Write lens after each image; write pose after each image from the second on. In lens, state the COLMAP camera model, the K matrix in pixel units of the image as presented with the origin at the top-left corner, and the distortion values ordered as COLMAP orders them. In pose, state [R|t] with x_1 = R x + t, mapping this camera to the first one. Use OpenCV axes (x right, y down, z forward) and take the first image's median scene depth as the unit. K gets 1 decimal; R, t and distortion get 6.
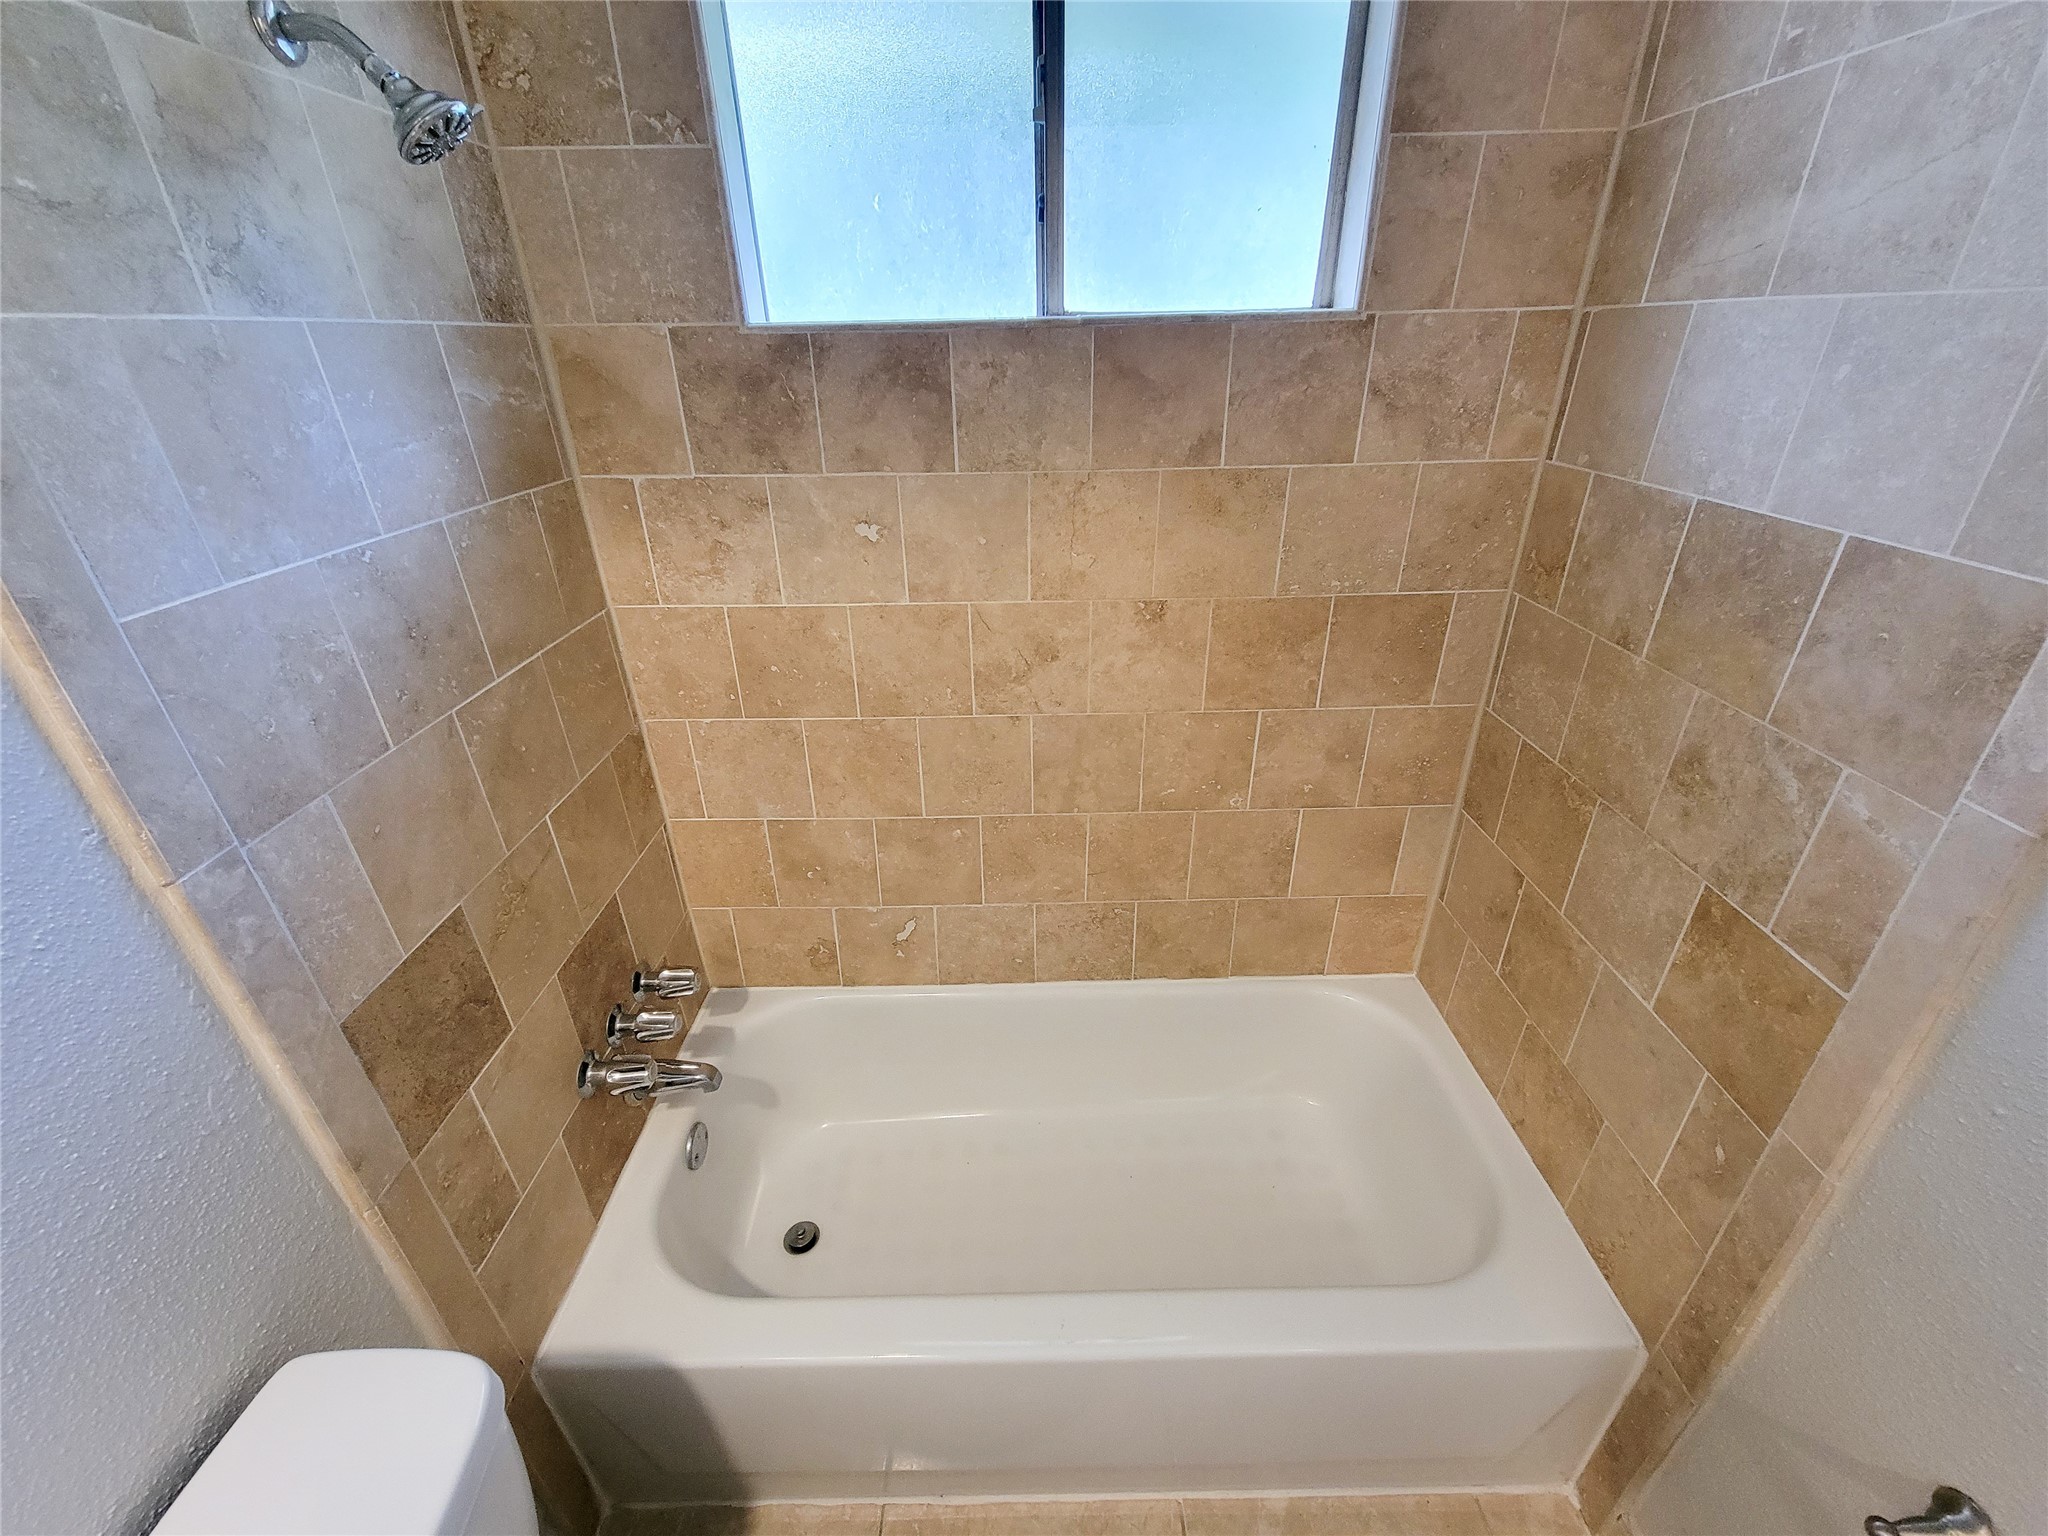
lens RADIAL K [[831.0, 0, 1024.2], [0, 831.0, 772.6], [0, 0, 1]] dist [0.005672, -0.004545]
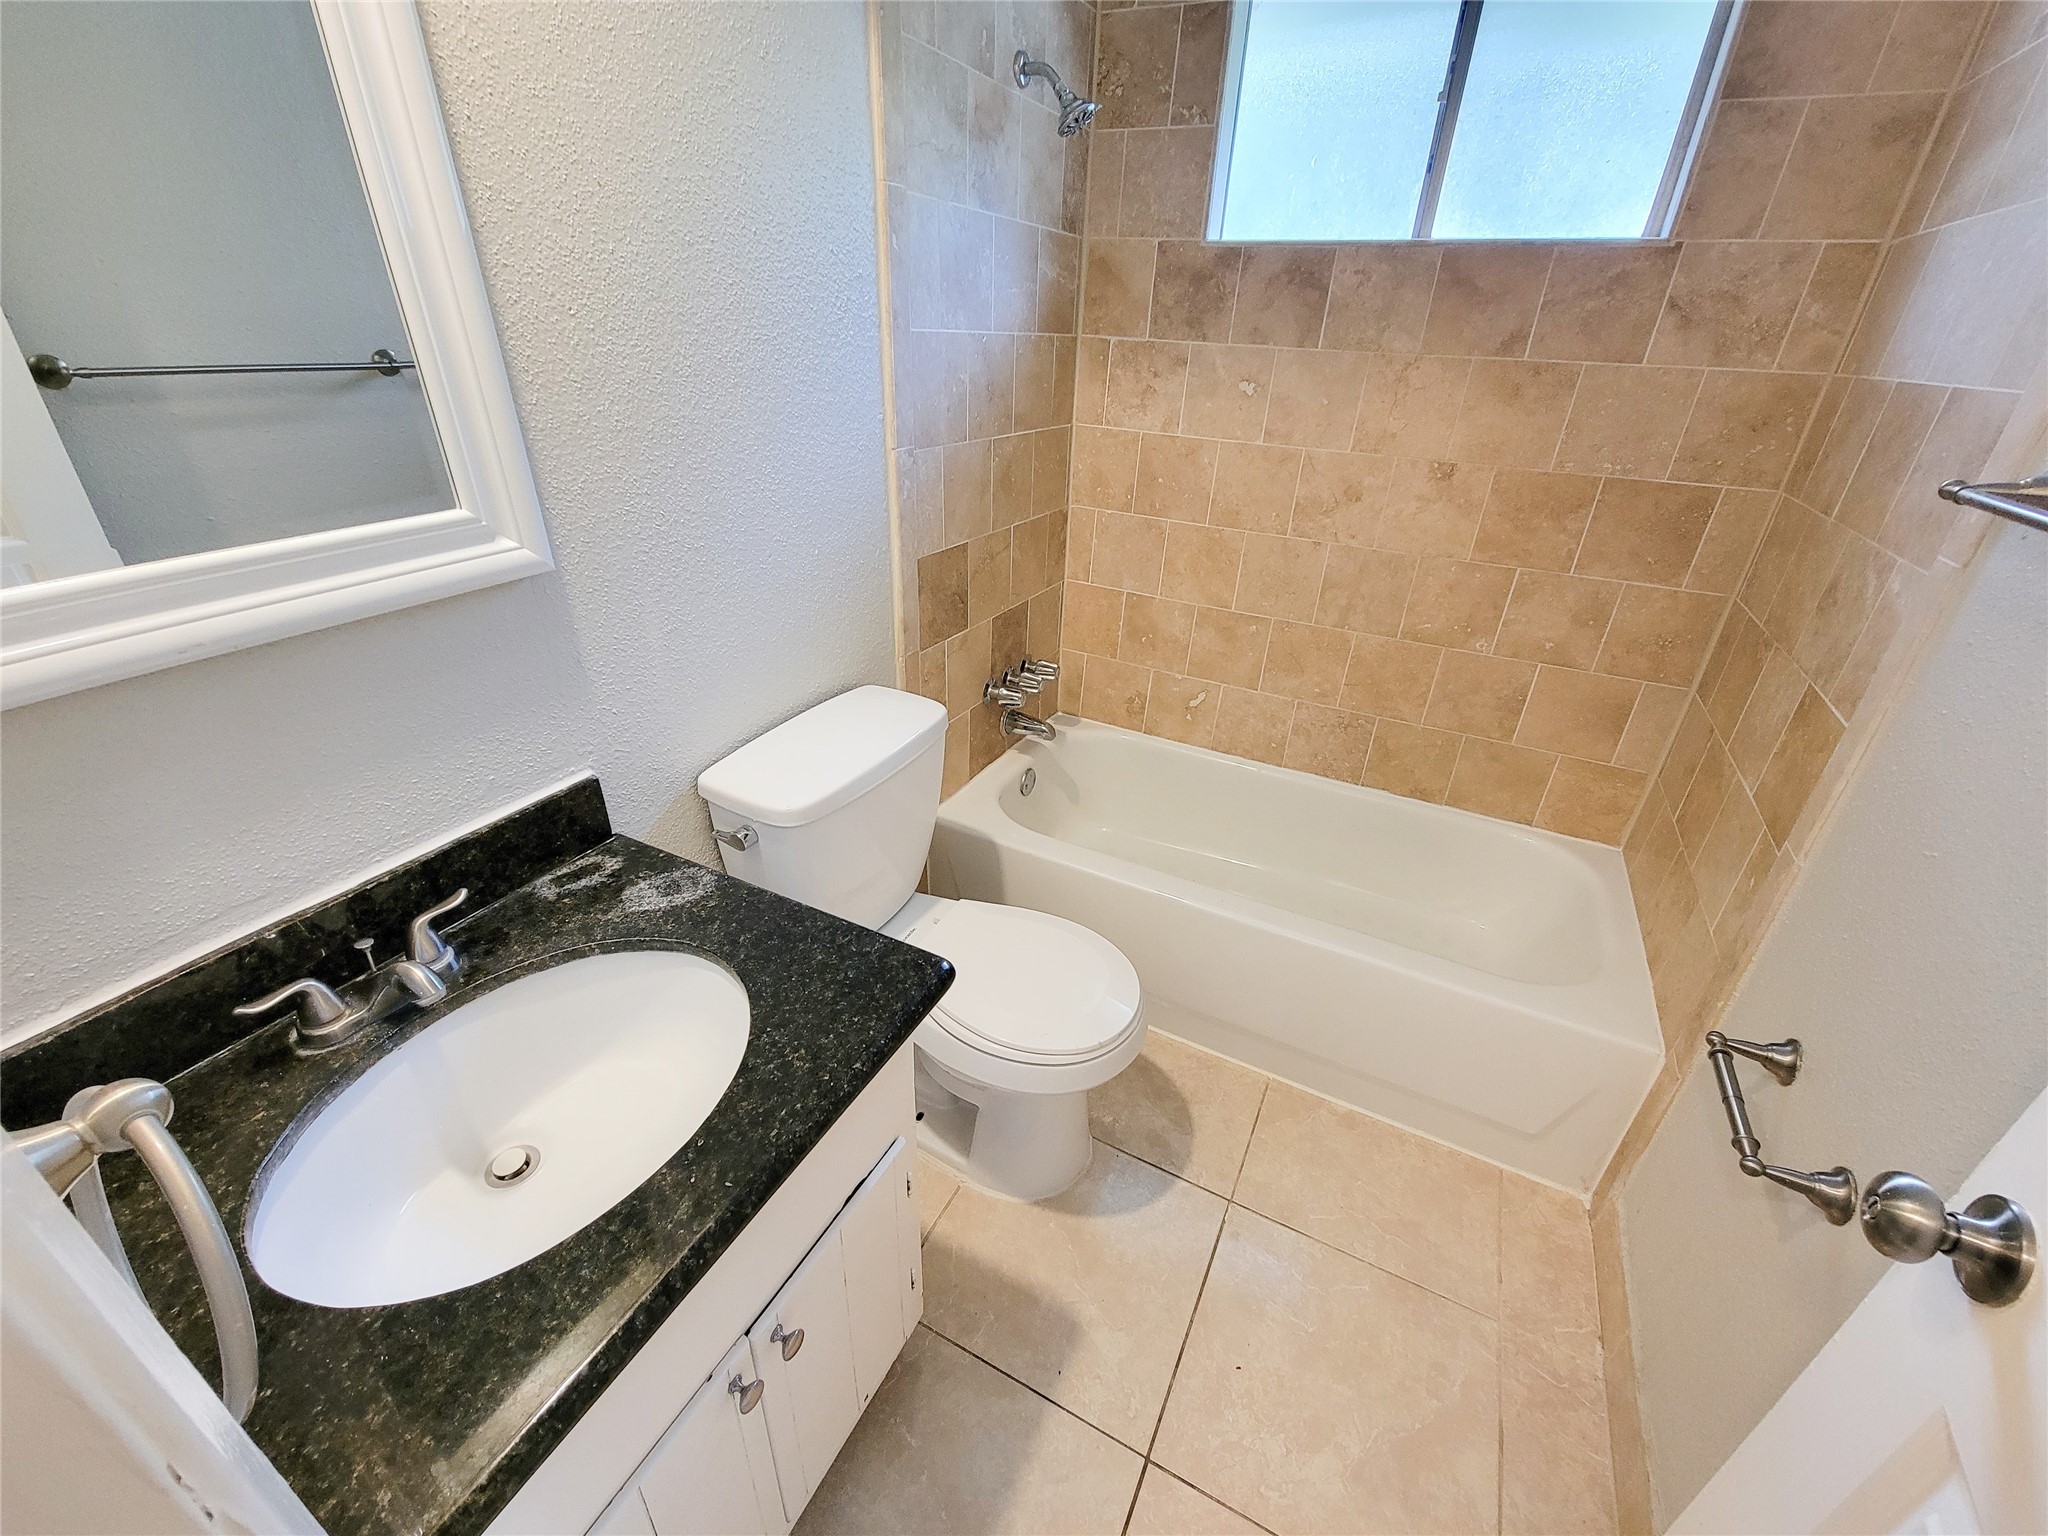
lens RADIAL K [[831.0, 0, 1024.2], [0, 831.0, 772.6], [0, 0, 1]] dist [0.005672, -0.004545]
pose [[0.882252, 0.267332, -0.387511, 0.224654], [-0.265778, 0.962244, 0.058722, 0.398258], [0.388579, 0.051184, 0.919993, -0.491043]]
